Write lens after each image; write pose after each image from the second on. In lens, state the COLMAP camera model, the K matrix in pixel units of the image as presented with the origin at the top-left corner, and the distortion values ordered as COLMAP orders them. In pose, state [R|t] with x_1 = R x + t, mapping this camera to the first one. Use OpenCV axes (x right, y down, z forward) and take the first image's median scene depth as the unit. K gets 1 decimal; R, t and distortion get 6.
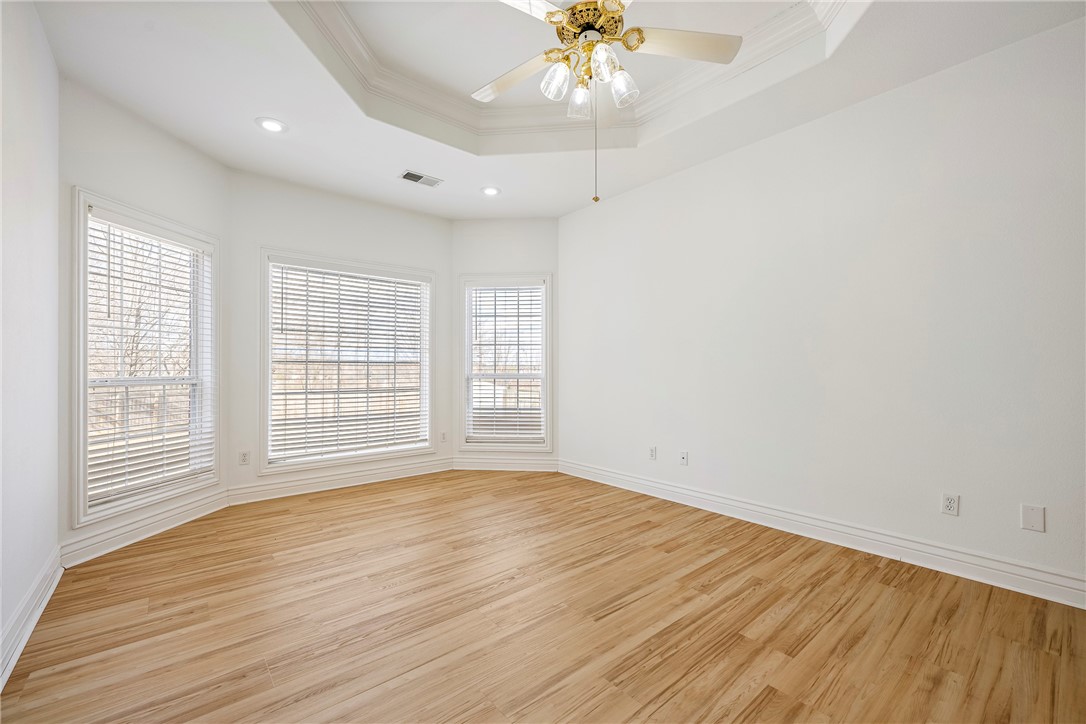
lens RADIAL K [[458.8, 0, 535.4], [0, 458.8, 362.0], [0, 0, 1]] dist [-0.000429, -0.000008]
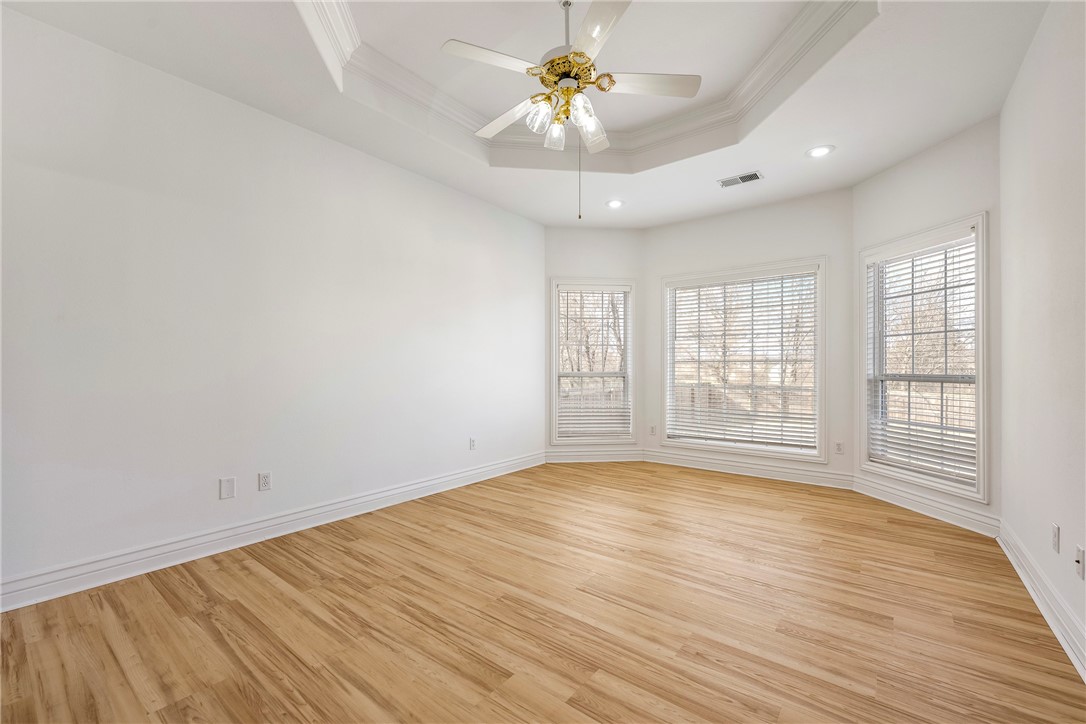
lens RADIAL K [[458.8, 0, 538.3], [0, 458.8, 367.3], [0, 0, 1]] dist [-0.000429, -0.000008]
pose [[0.180854, 0.000276, -0.983510, 0.698619], [0.014200, 0.999895, 0.002892, 0.005469], [0.983407, -0.014489, 0.180831, 0.399898]]
